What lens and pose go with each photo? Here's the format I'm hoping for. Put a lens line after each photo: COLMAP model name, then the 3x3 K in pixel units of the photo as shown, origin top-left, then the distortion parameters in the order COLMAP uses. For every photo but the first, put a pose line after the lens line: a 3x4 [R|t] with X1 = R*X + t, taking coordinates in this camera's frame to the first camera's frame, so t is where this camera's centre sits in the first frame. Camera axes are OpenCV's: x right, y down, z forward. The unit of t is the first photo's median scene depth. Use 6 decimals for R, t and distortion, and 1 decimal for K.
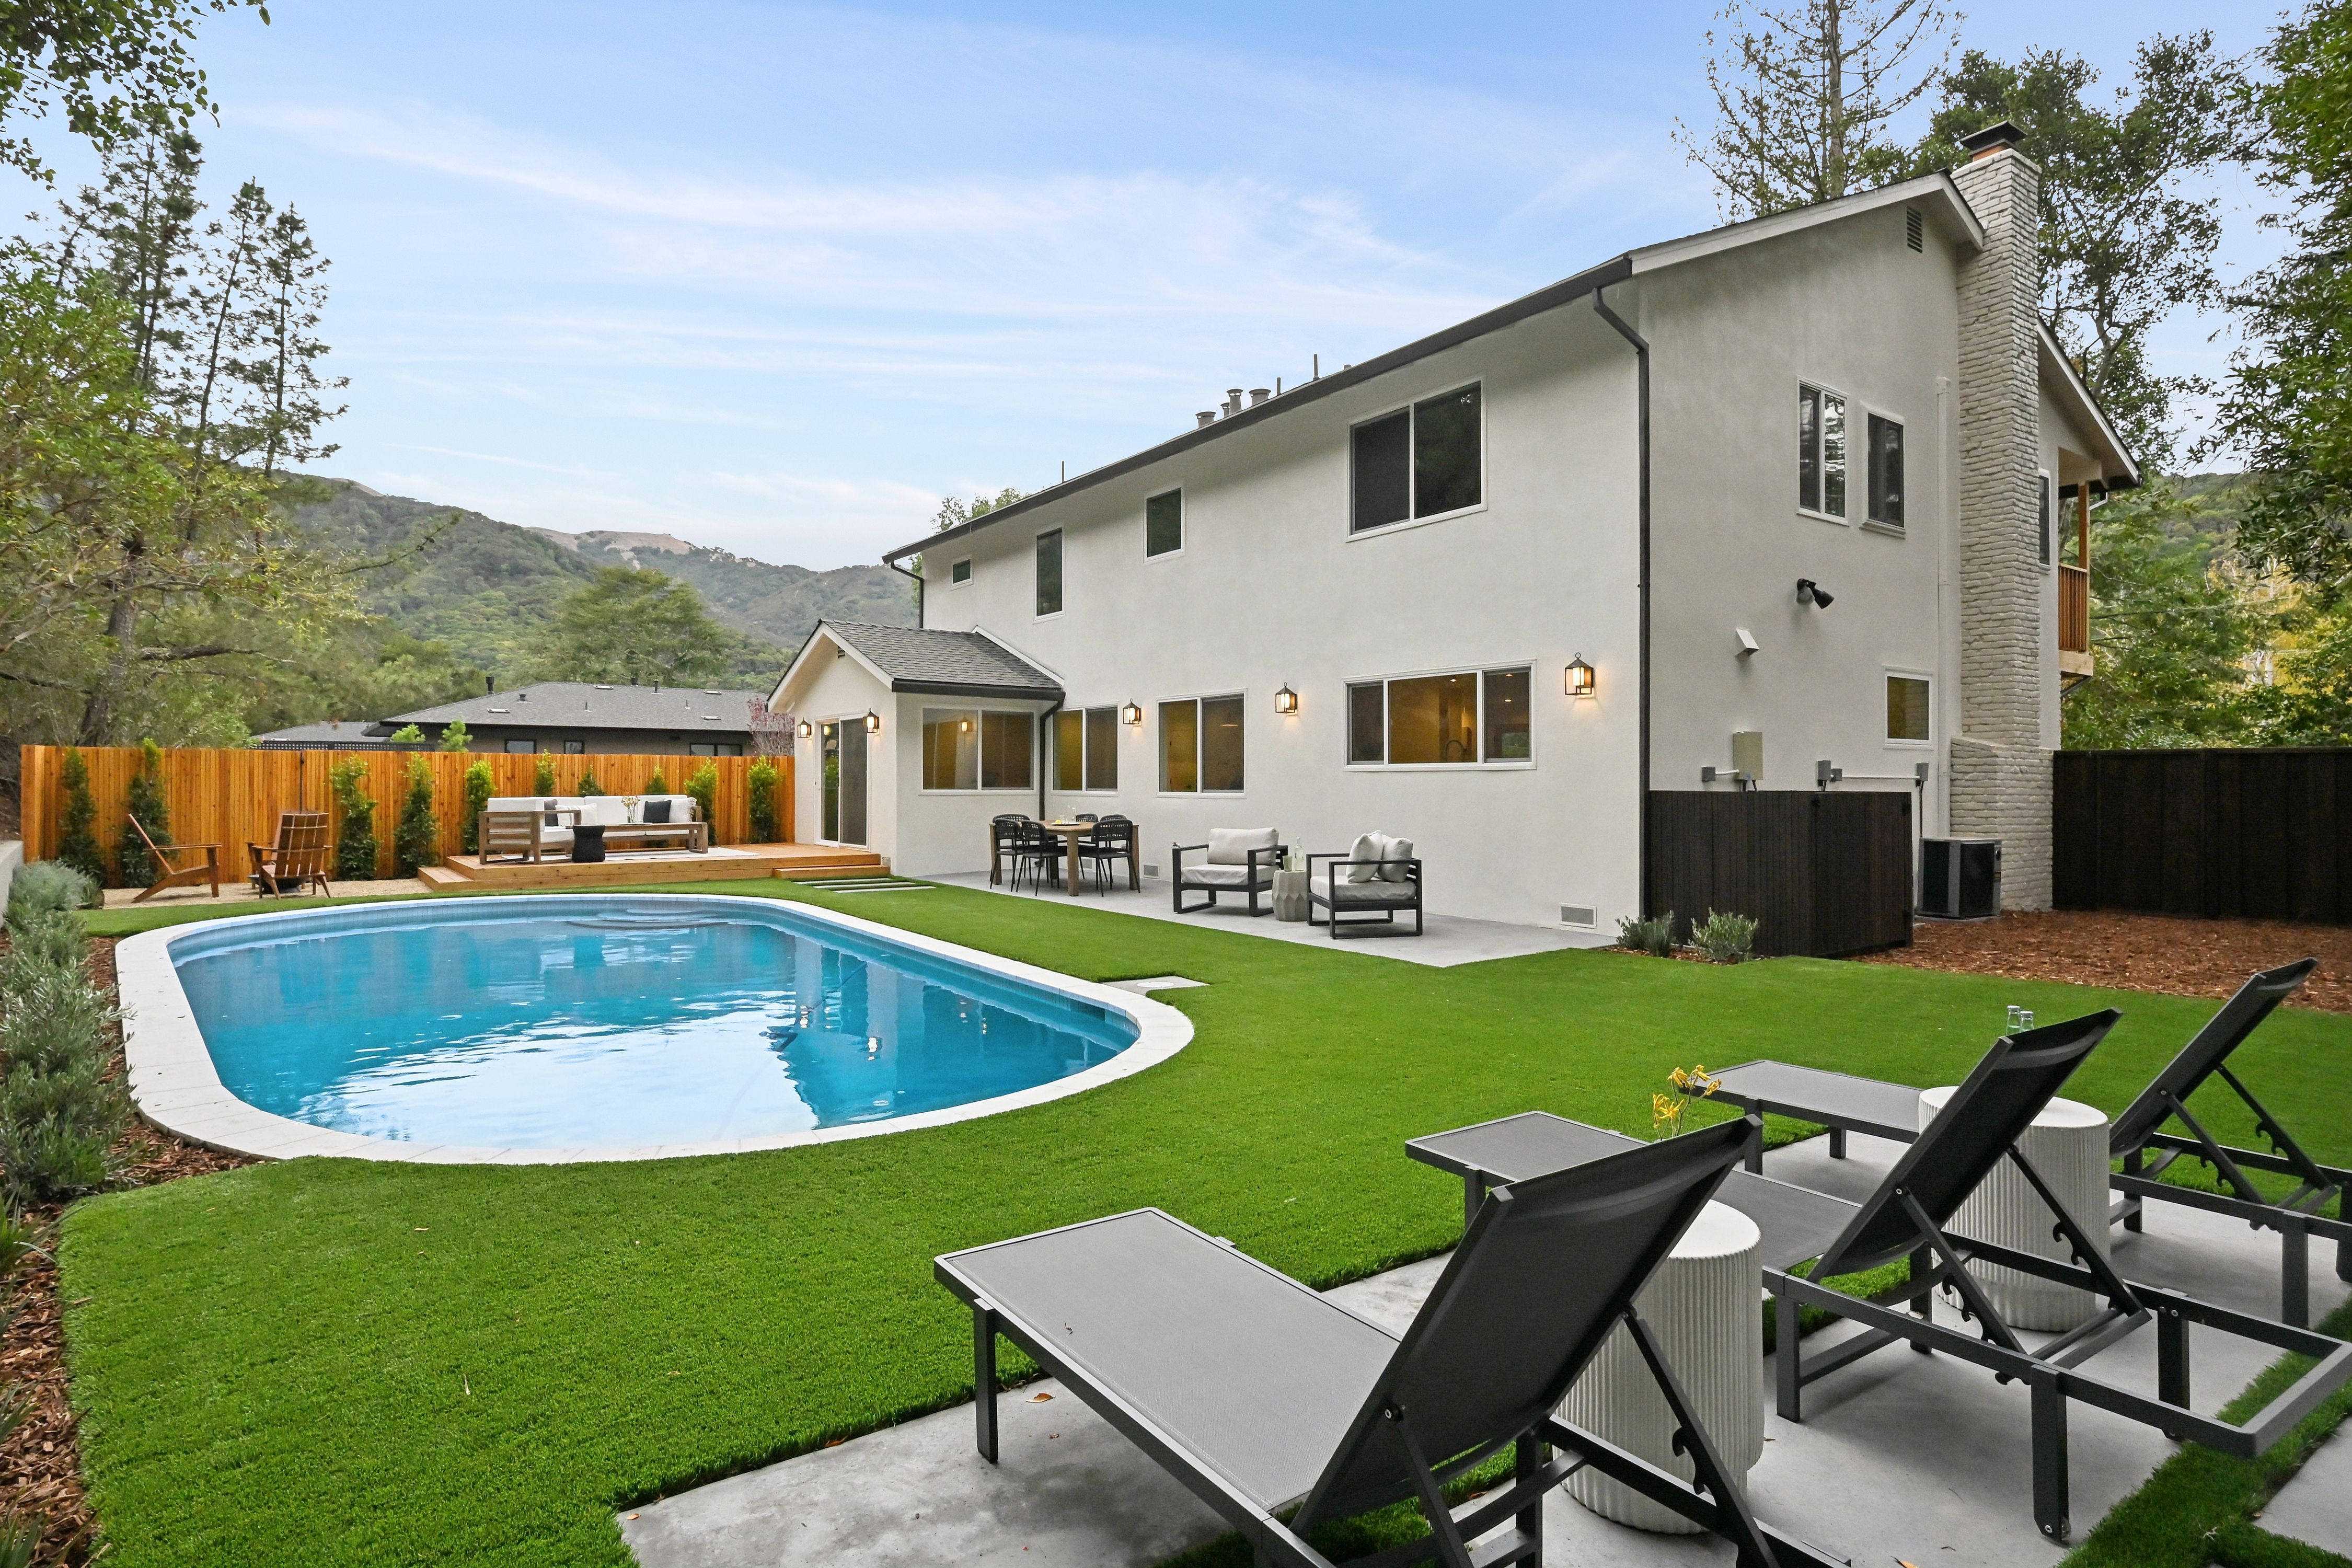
lens RADIAL K [[1227.6, 0, 1171.8], [0, 1227.6, 777.5], [0, 0, 1]] dist [0.000816, -0.000620]
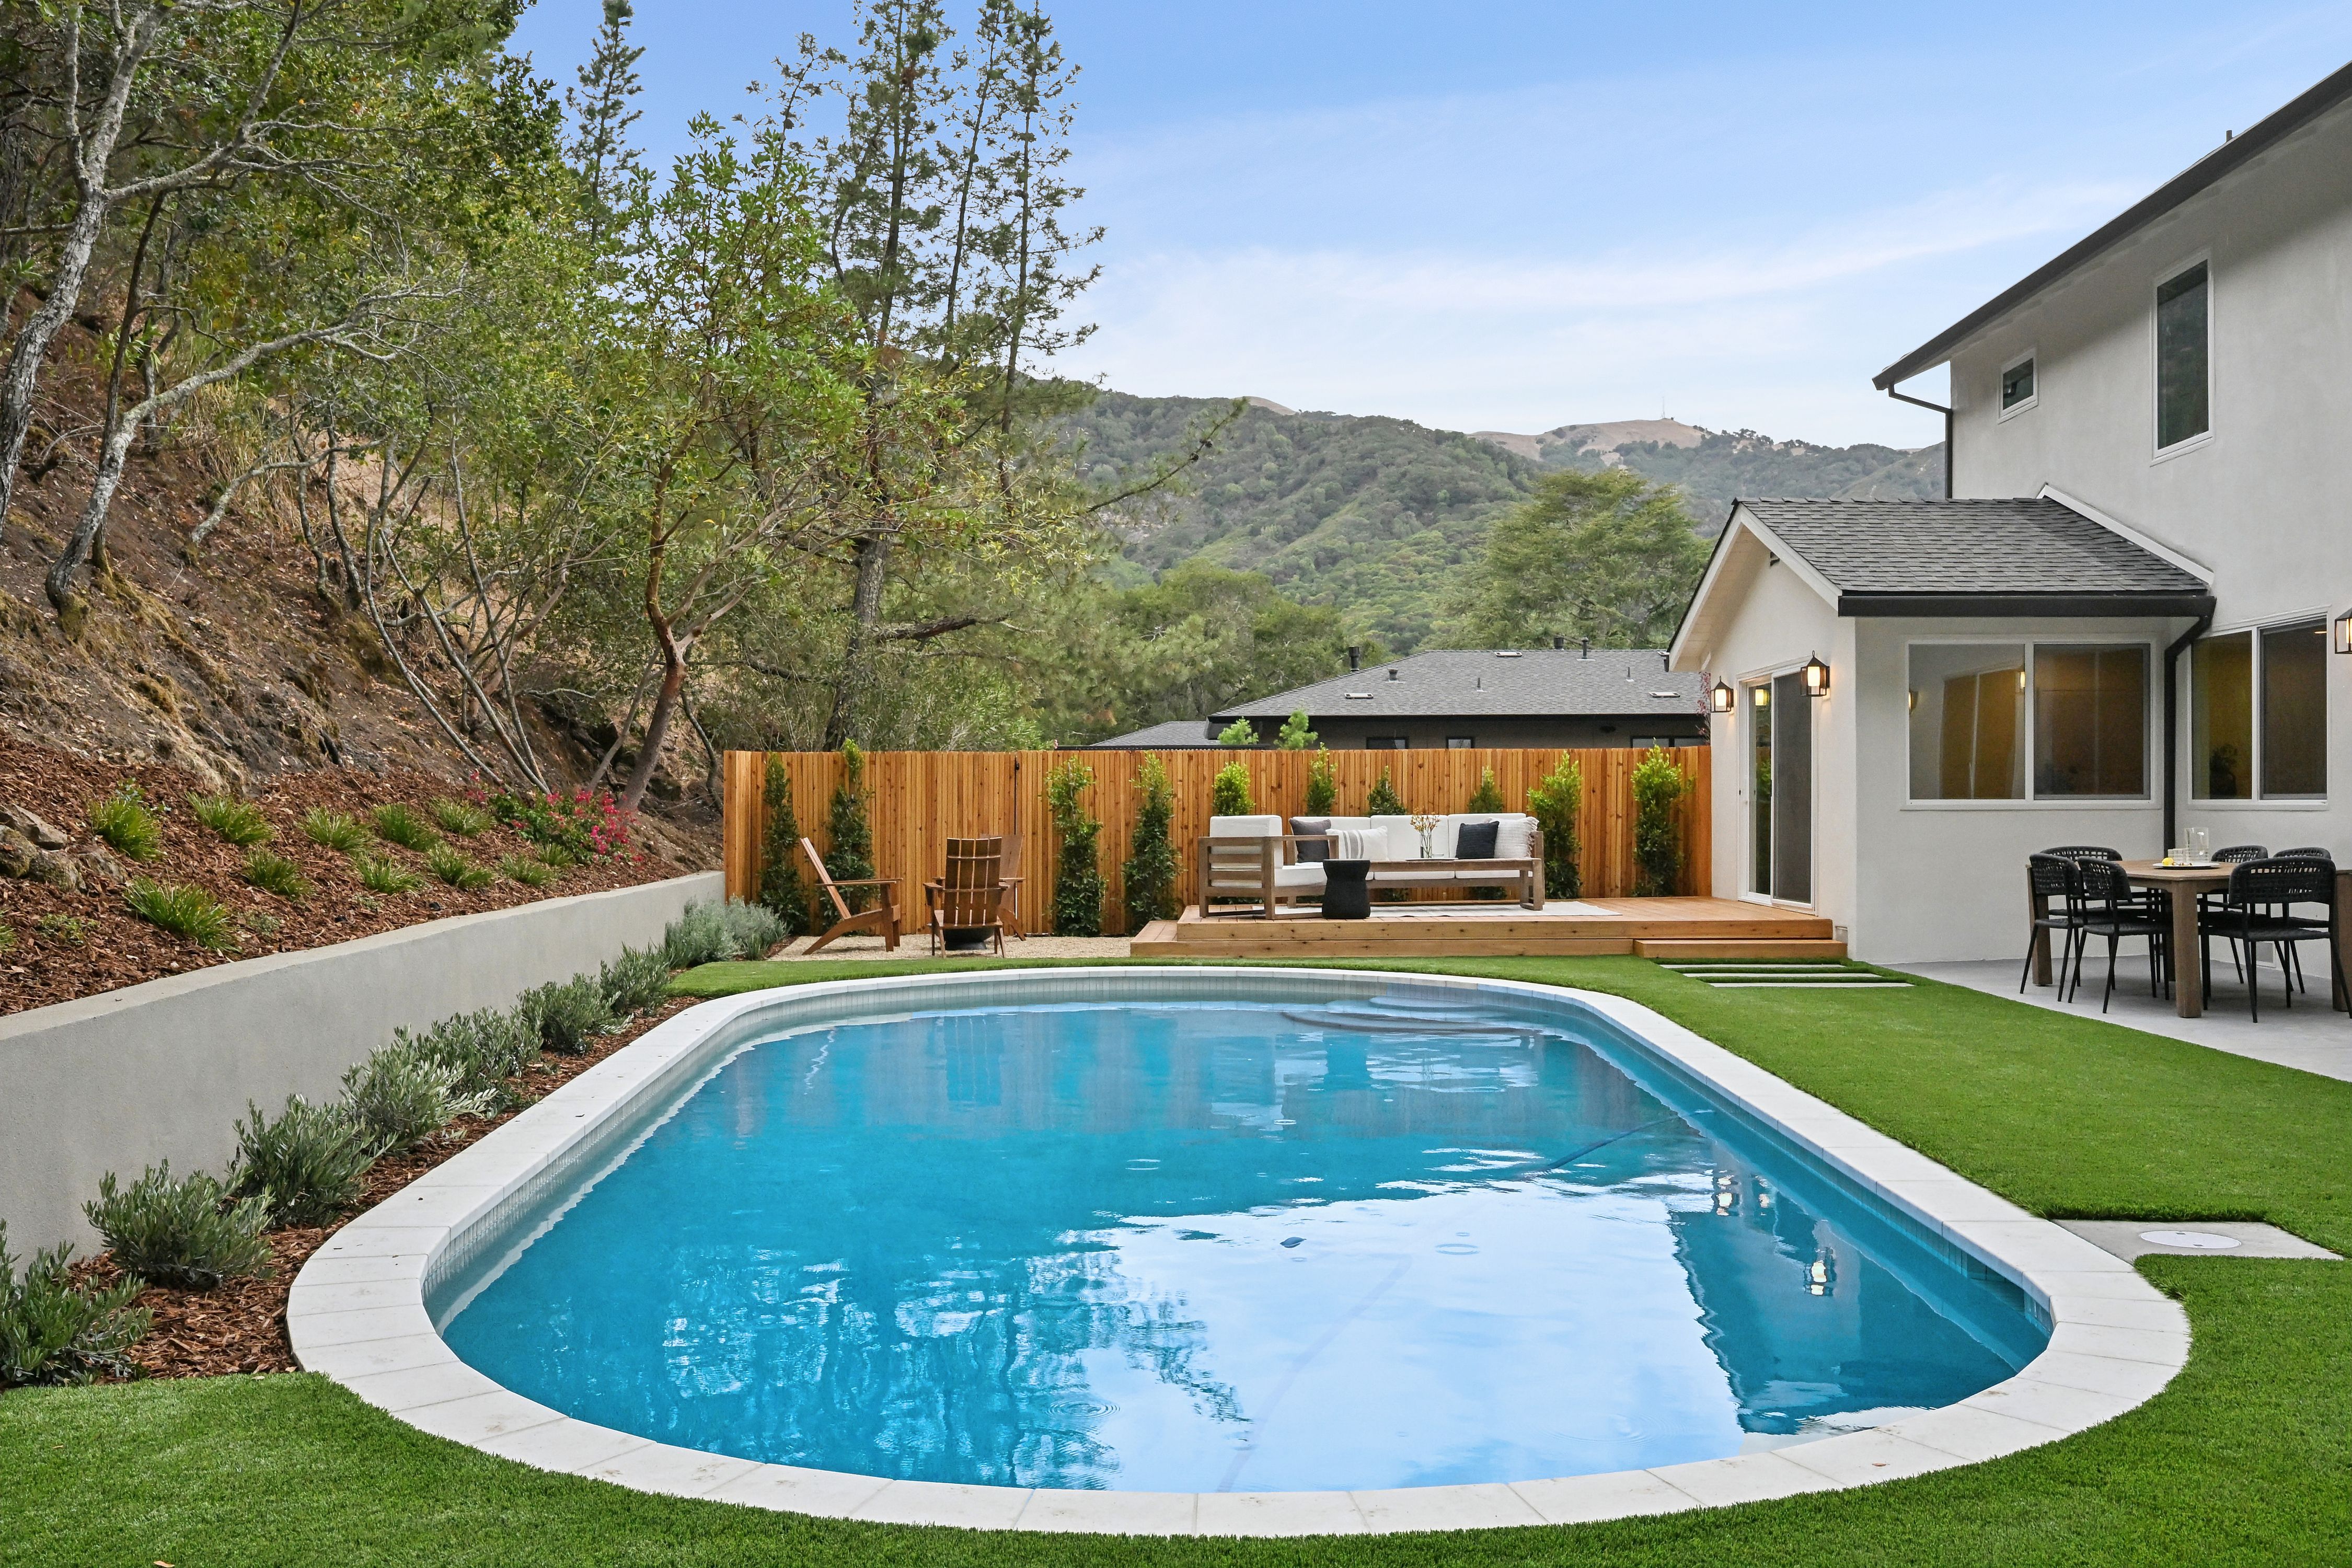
lens RADIAL K [[1988.9, 0, 1175.8], [0, 1988.9, 800.3], [0, 0, 1]] dist [-0.002038, -0.011076]
pose [[0.798561, -0.008202, -0.601858, 0.053586], [0.008670, 0.999960, -0.002123, 0.008384], [0.601851, -0.003523, 0.798601, 0.117129]]
